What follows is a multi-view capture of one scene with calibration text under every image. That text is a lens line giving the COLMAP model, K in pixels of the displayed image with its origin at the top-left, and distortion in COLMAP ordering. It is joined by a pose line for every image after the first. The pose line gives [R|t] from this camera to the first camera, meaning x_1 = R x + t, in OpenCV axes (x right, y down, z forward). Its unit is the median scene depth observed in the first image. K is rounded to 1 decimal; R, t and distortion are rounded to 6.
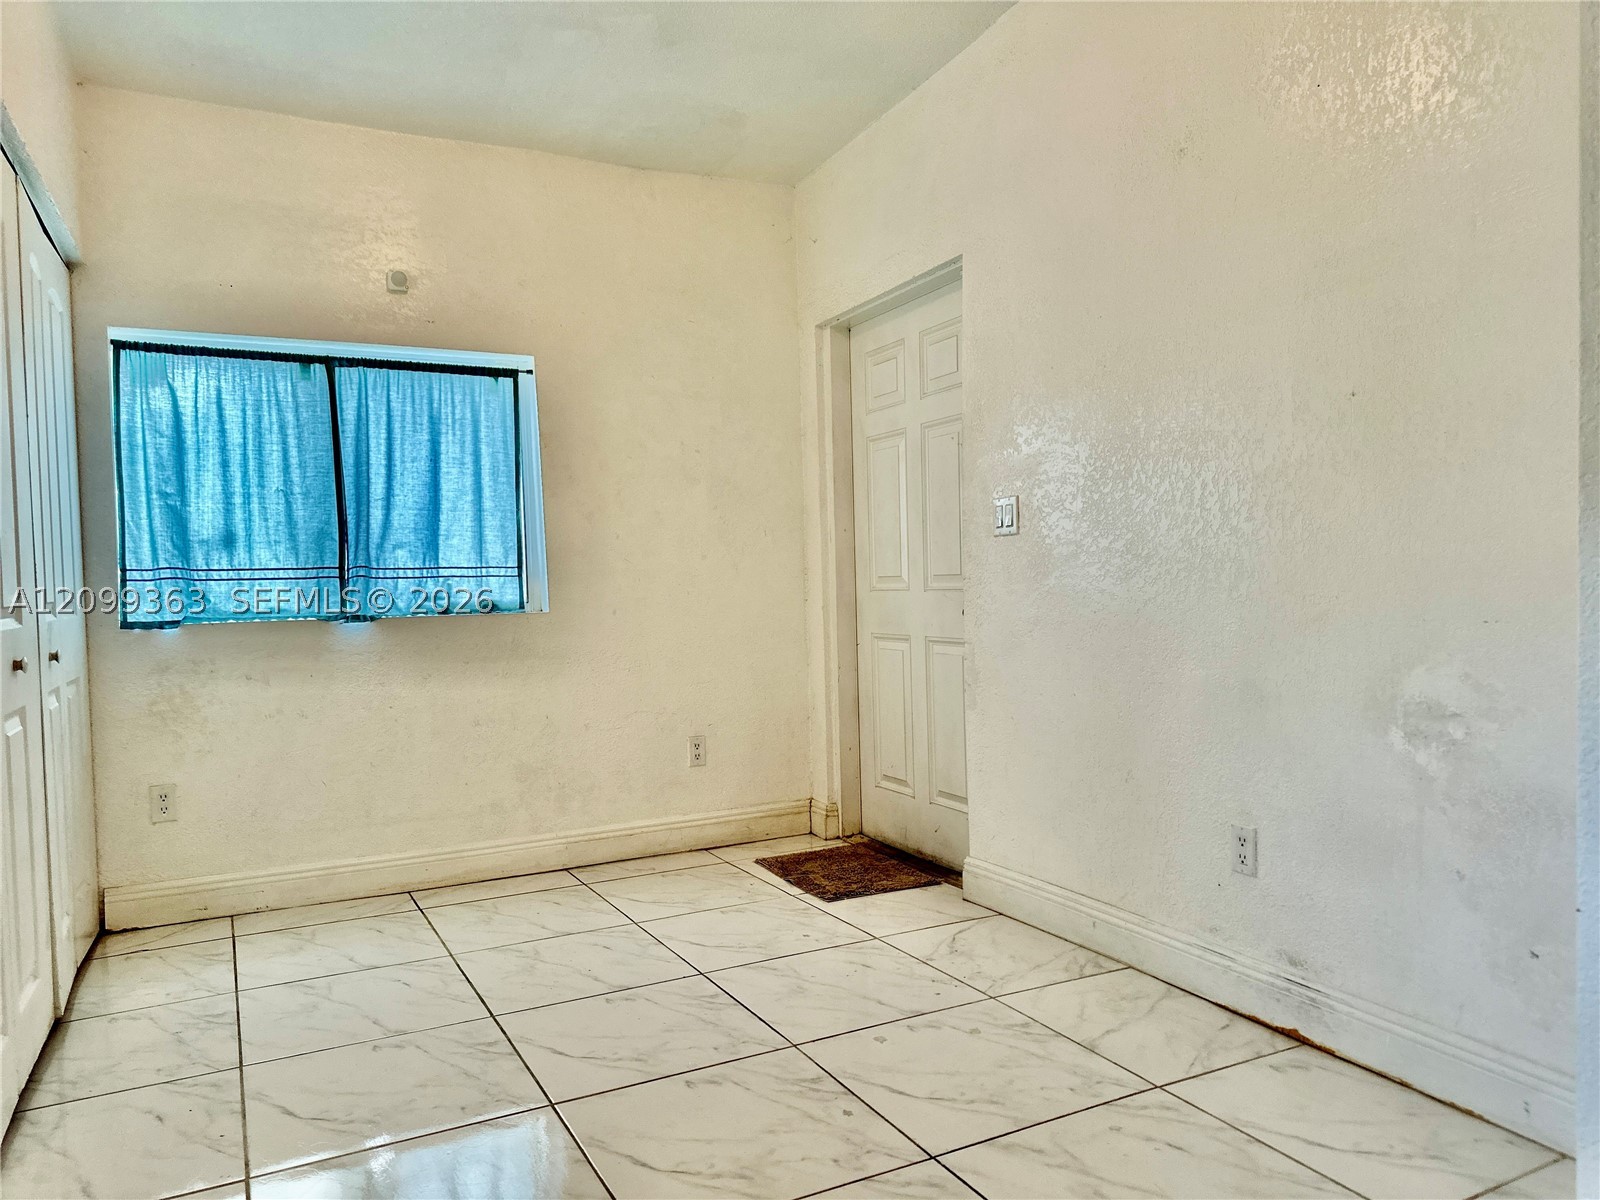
lens RADIAL K [[1161.3, 0, 816.8], [0, 1161.3, 606.4], [0, 0, 1]] dist [0.074172, -0.110545]
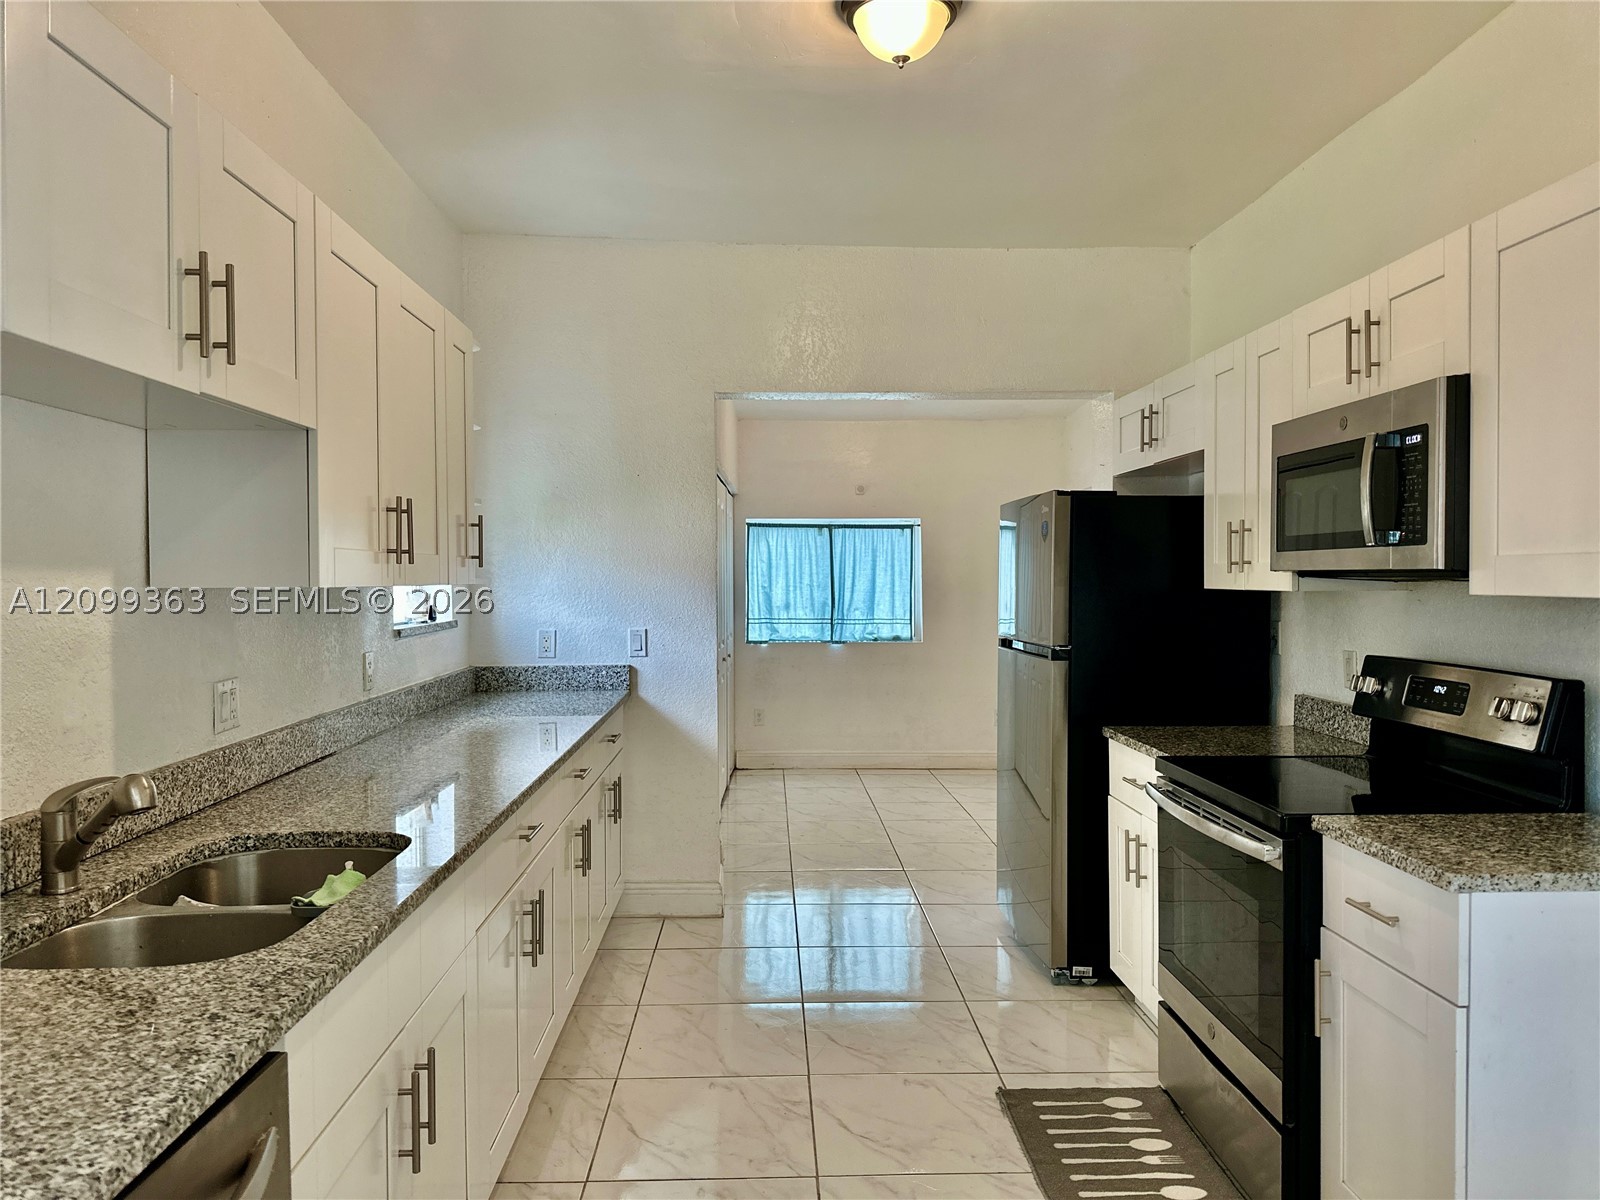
lens RADIAL K [[1161.3, 0, 804.4], [0, 1161.3, 596.4], [0, 0, 1]] dist [0.074172, -0.110545]
pose [[0.919482, 0.032302, -0.391804, 0.411124], [-0.035182, 0.999381, -0.000172, -0.074708], [0.391556, 0.013942, 0.920049, -1.053963]]
